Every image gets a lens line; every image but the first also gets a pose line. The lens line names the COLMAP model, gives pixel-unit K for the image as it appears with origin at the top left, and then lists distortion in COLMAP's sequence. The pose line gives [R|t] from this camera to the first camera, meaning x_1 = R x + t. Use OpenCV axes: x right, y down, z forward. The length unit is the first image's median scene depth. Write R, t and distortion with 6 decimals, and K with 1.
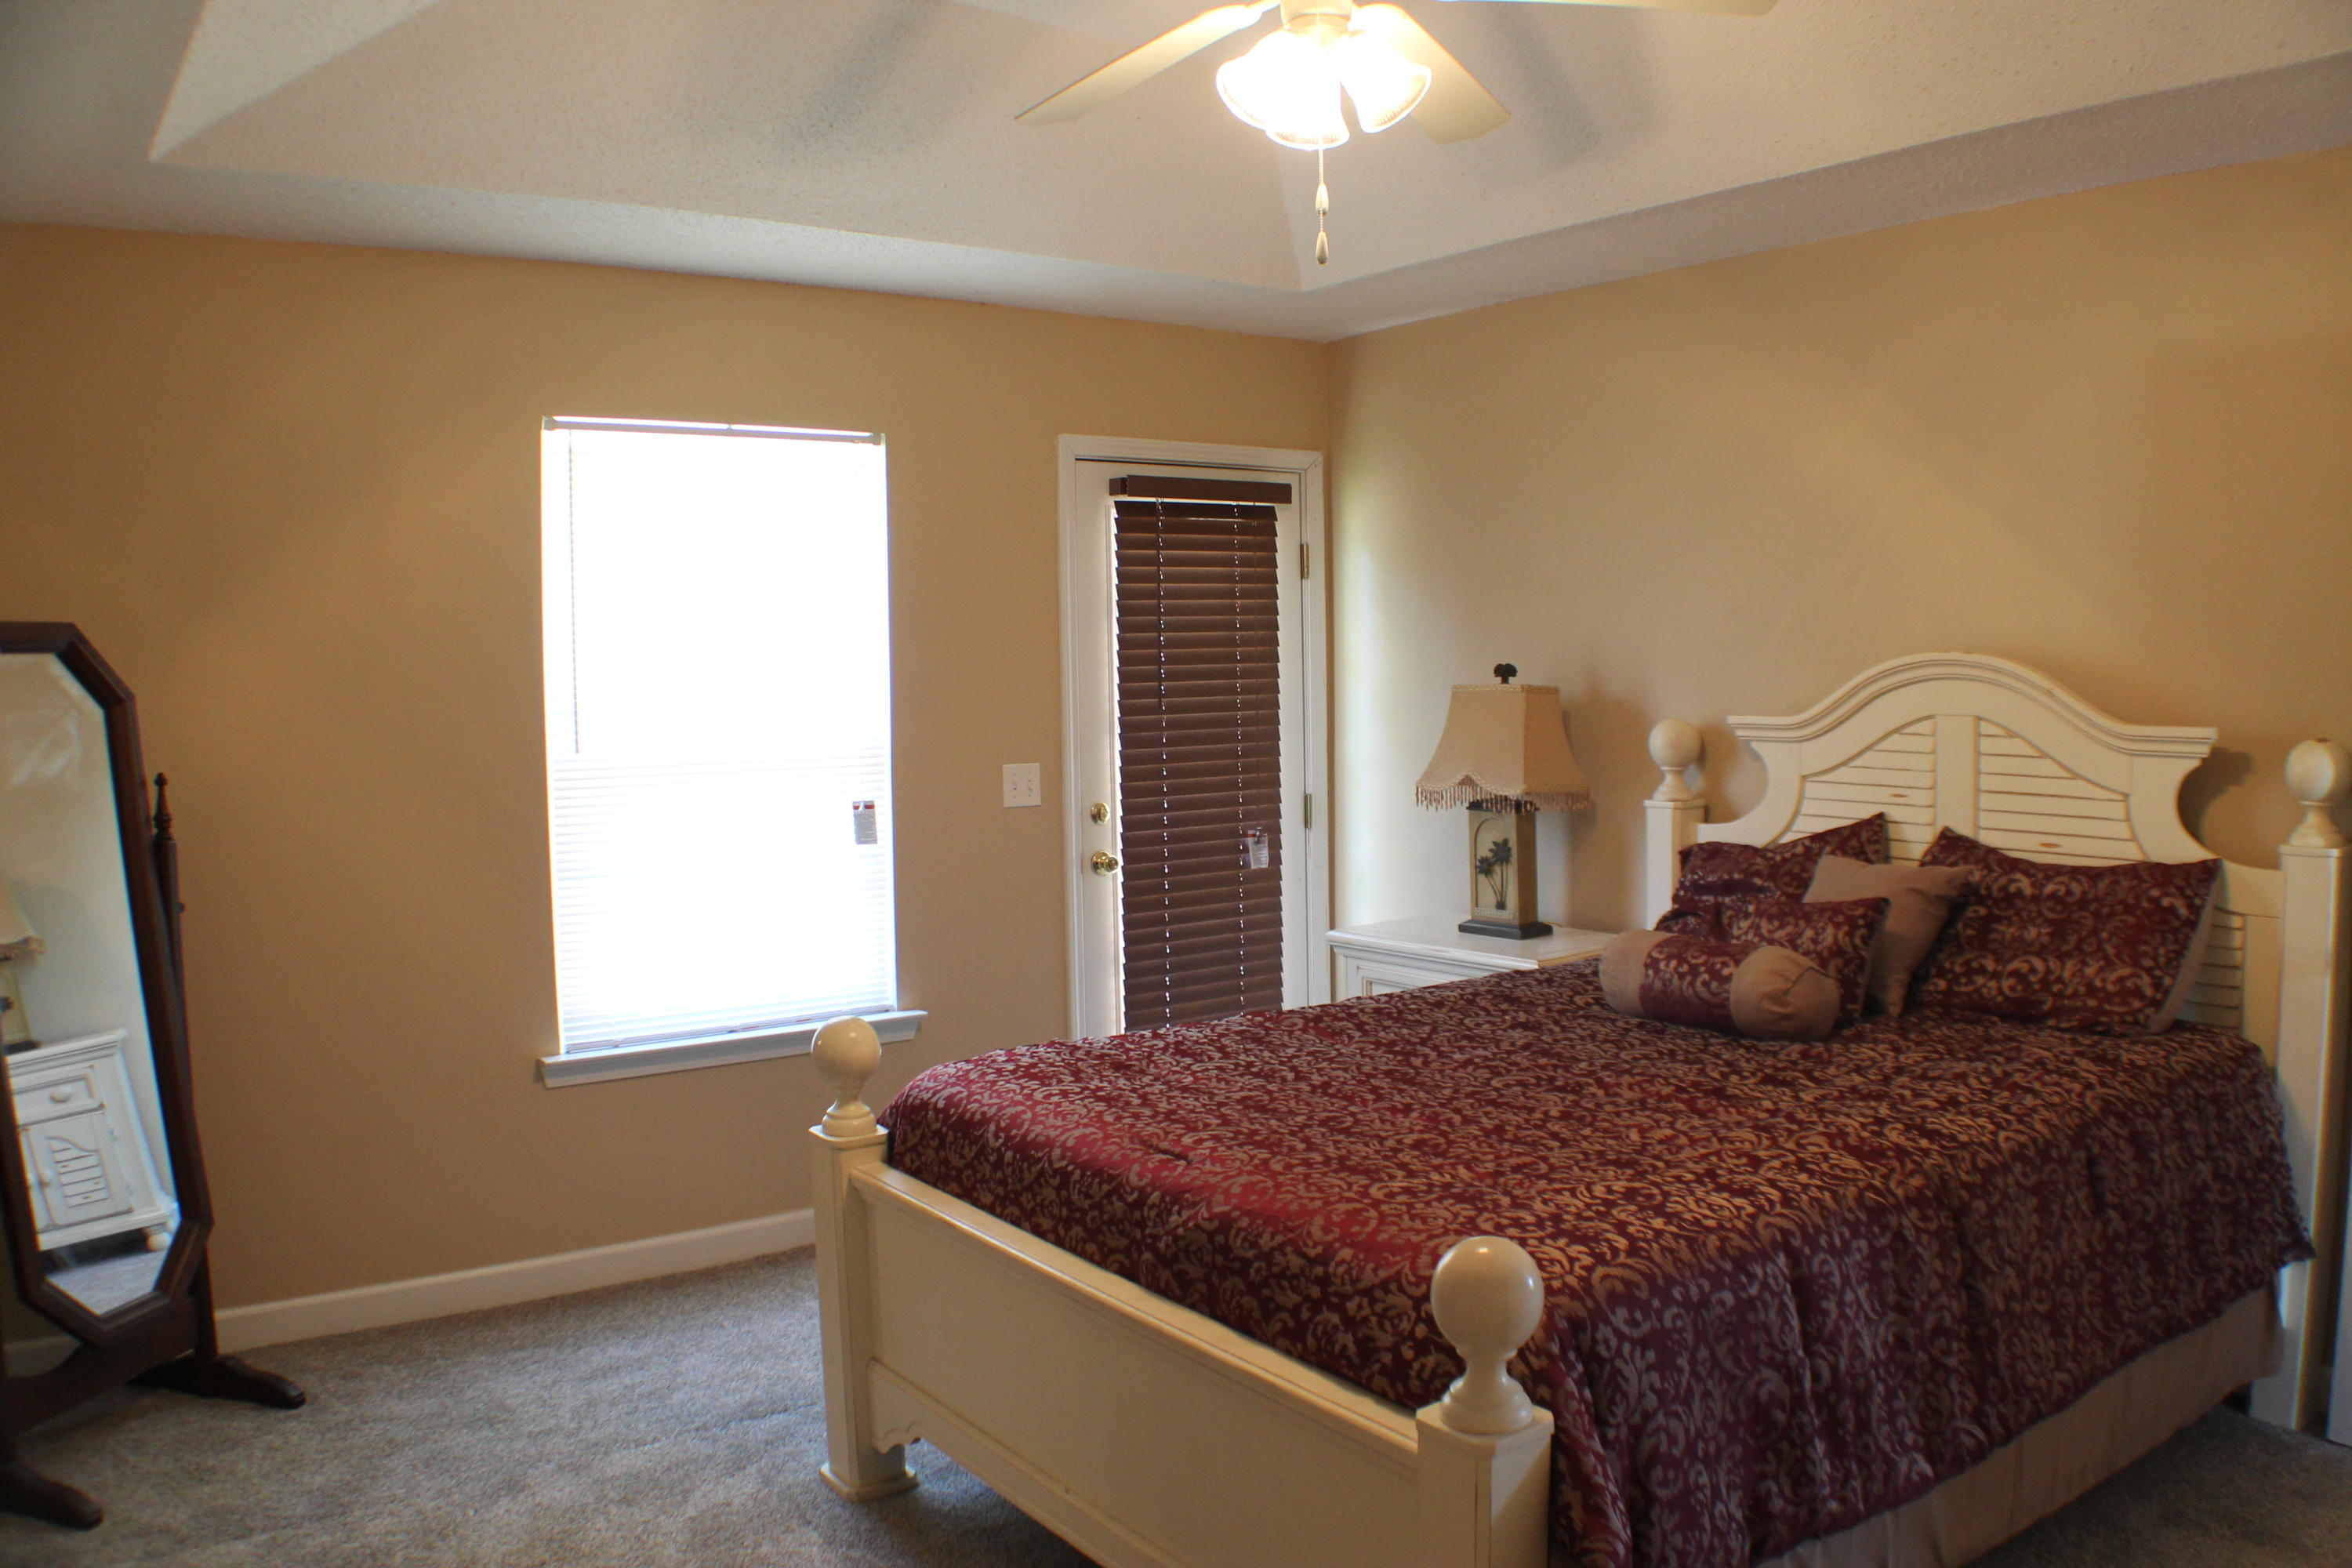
lens RADIAL K [[1764.5, 0, 1176.0], [0, 1764.5, 784.0], [0, 0, 1]] dist [-0.158343, 0.003717]
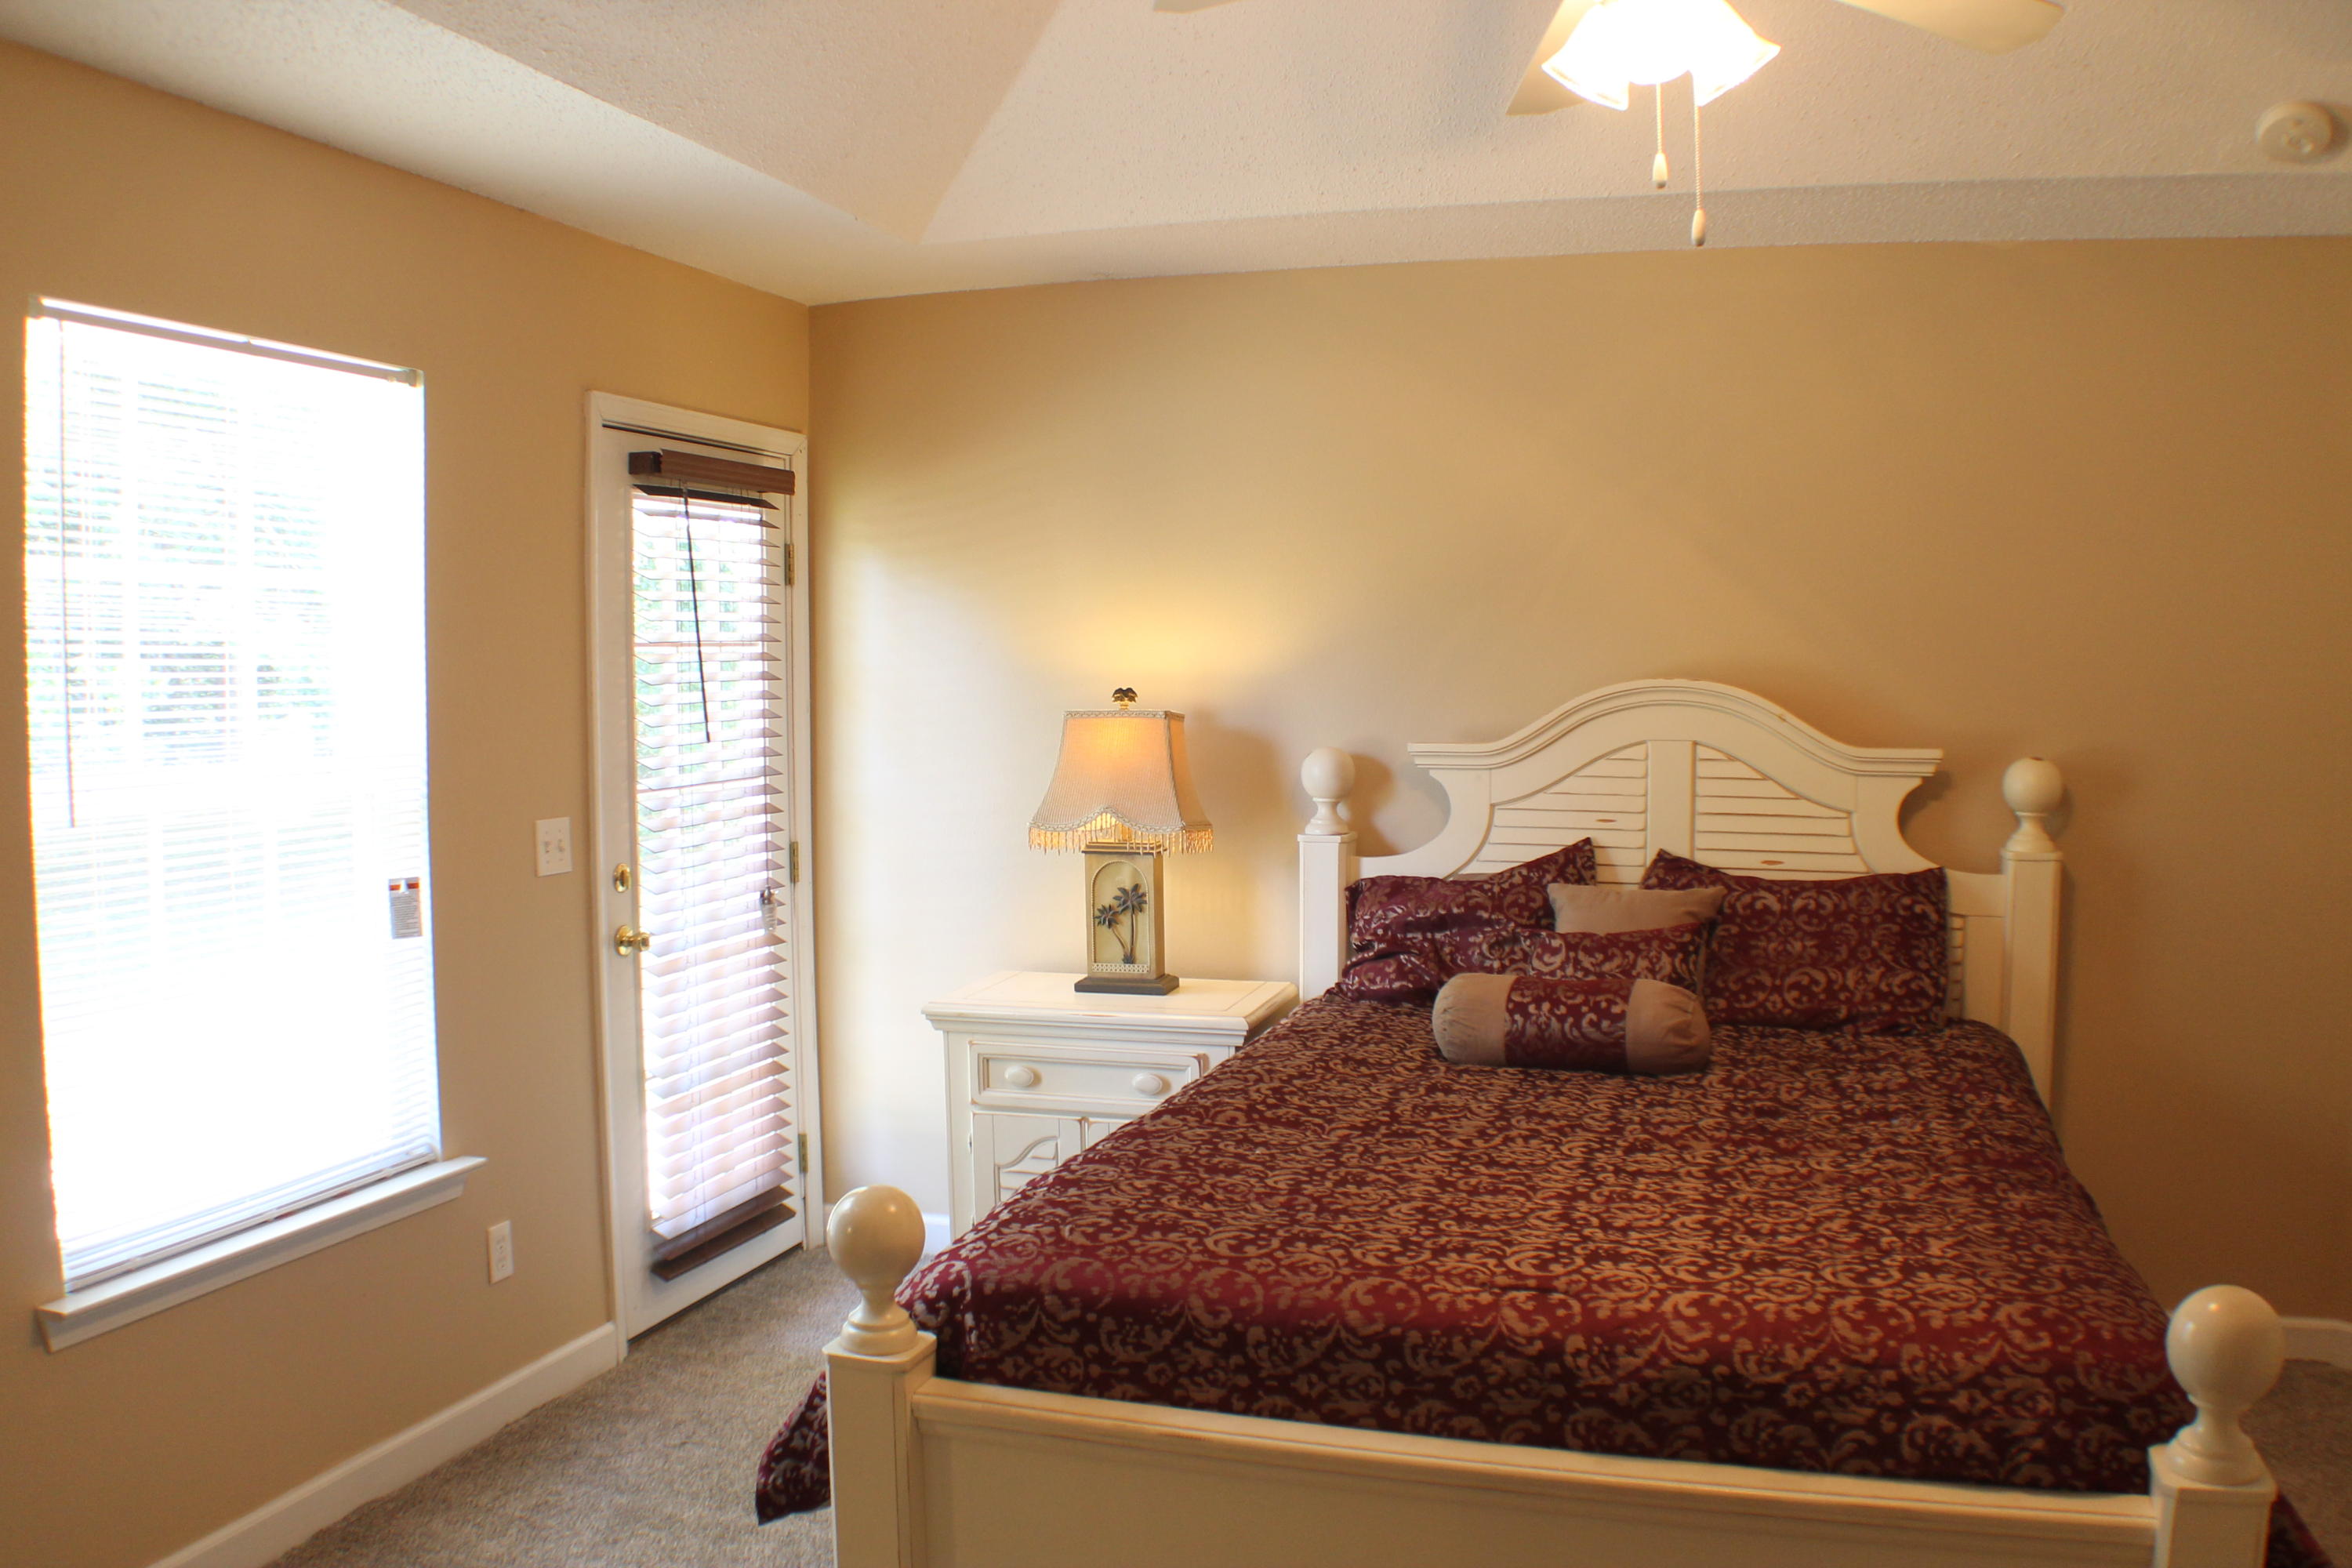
lens RADIAL K [[1891.9, 0, 1169.1], [0, 1891.9, 786.2], [0, 0, 1]] dist [-0.203010, 0.099353]
pose [[0.819818, -0.025416, 0.572060, -0.467408], [0.031761, 0.999495, -0.001111, -0.022817], [-0.571743, 0.019080, 0.820211, 0.273461]]
